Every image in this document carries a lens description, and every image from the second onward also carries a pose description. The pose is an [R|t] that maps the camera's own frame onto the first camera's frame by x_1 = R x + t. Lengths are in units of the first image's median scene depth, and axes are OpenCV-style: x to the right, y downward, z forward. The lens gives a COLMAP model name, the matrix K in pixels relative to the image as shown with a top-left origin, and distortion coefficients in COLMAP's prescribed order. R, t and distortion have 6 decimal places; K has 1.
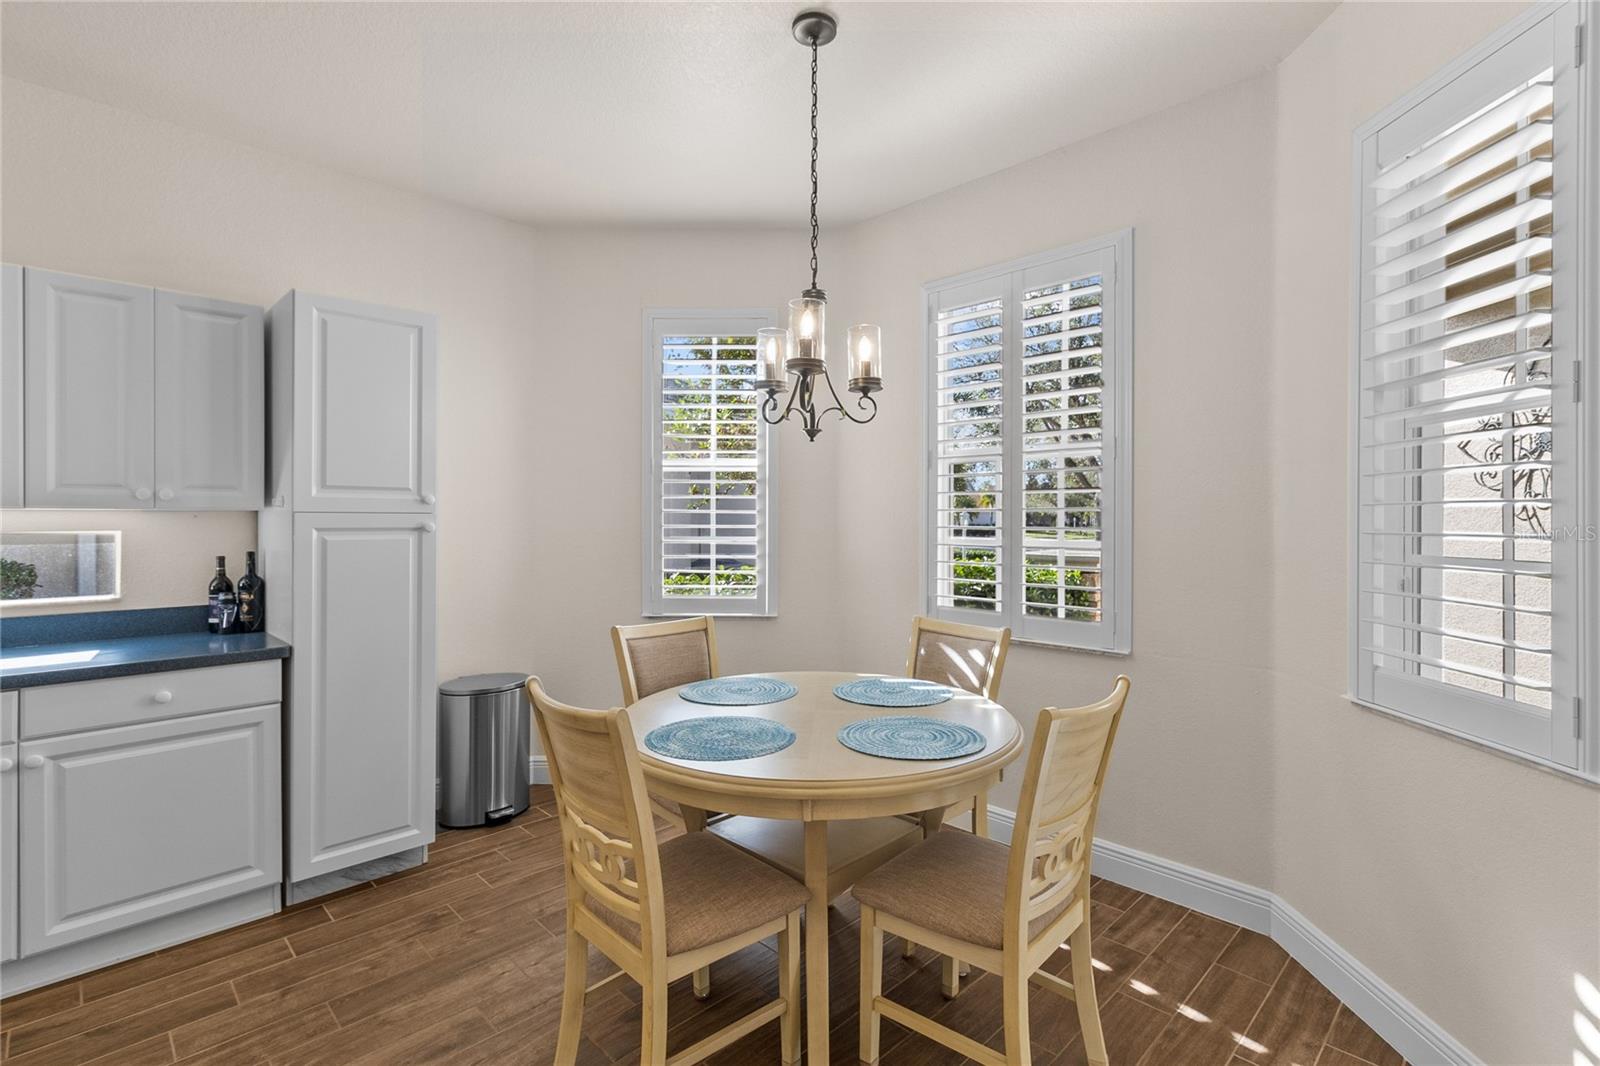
lens RADIAL K [[742.7, 0, 802.8], [0, 742.7, 521.2], [0, 0, 1]] dist [0.001036, 0.000411]
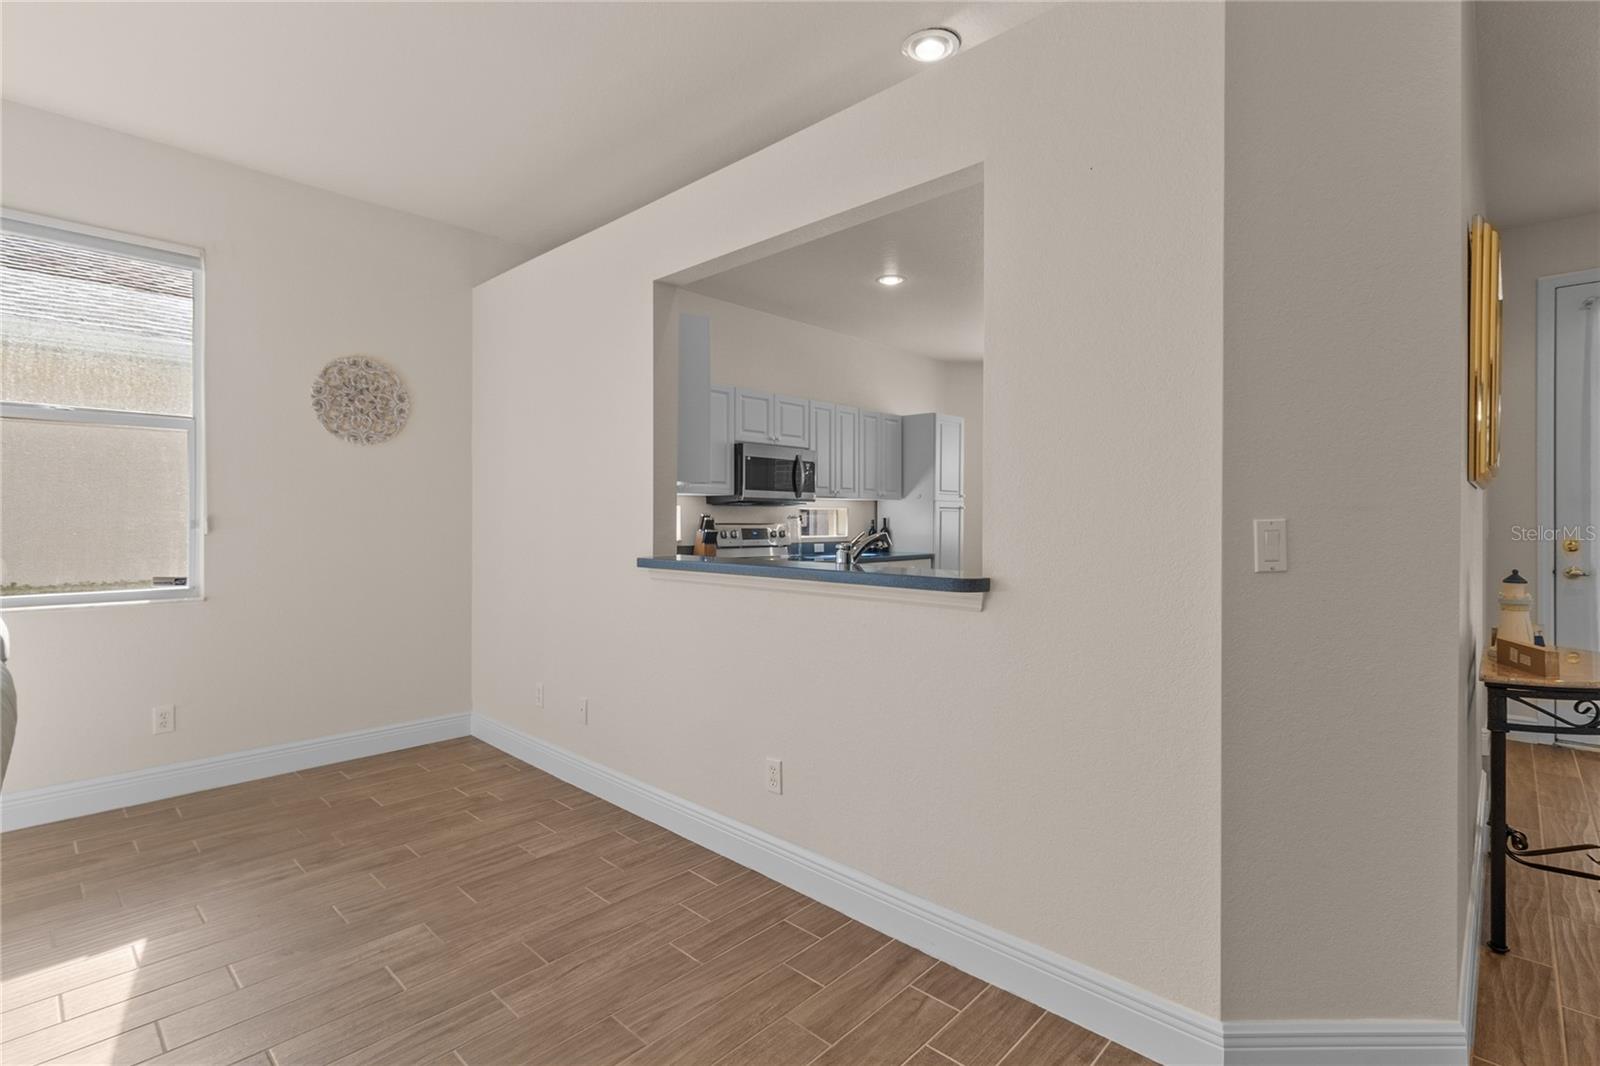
lens RADIAL K [[742.7, 0, 802.8], [0, 742.7, 521.2], [0, 0, 1]] dist [0.001036, 0.000411]
pose [[0.999410, 0.001305, 0.034319, -1.384941], [-0.001347, 0.999998, 0.001189, 0.064737], [-0.034317, -0.001235, 0.999410, -1.797715]]
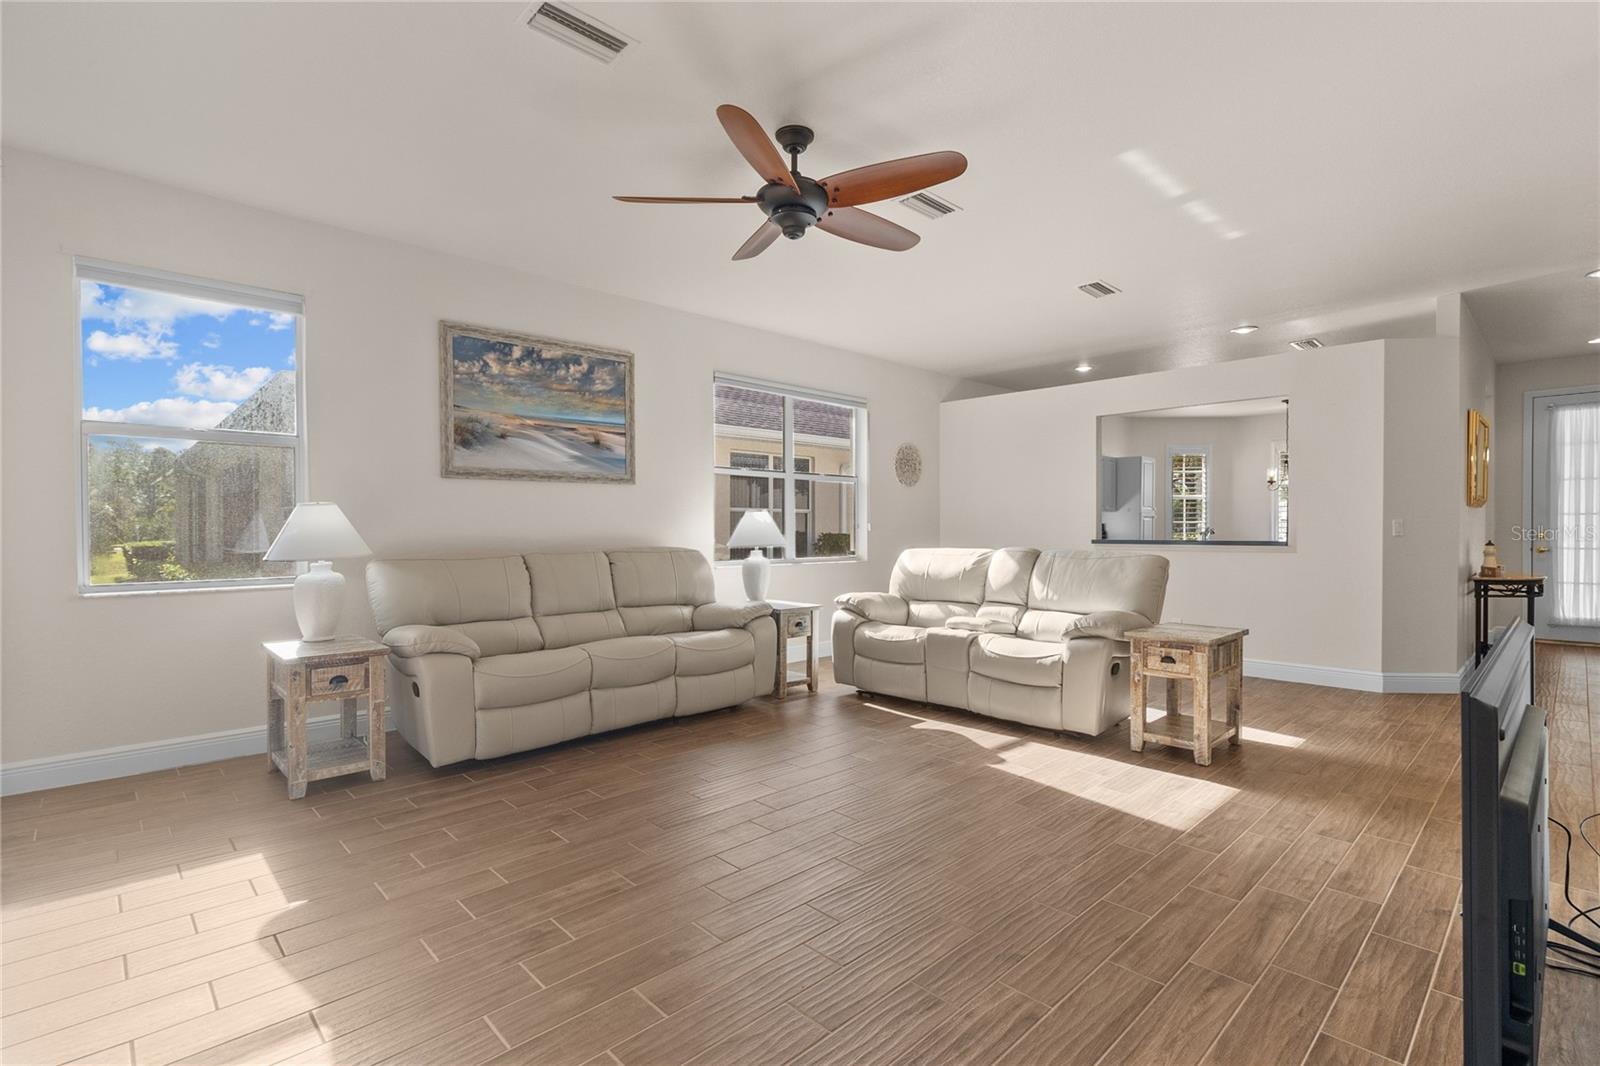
lens RADIAL K [[766.1, 0, 797.0], [0, 766.1, 521.8], [0, 0, 1]] dist [0.009543, -0.000055]
pose [[0.999923, -0.004114, -0.011739, -2.740409], [0.003966, 0.999914, -0.012538, 0.093382], [0.011790, 0.012490, 0.999852, -3.518189]]
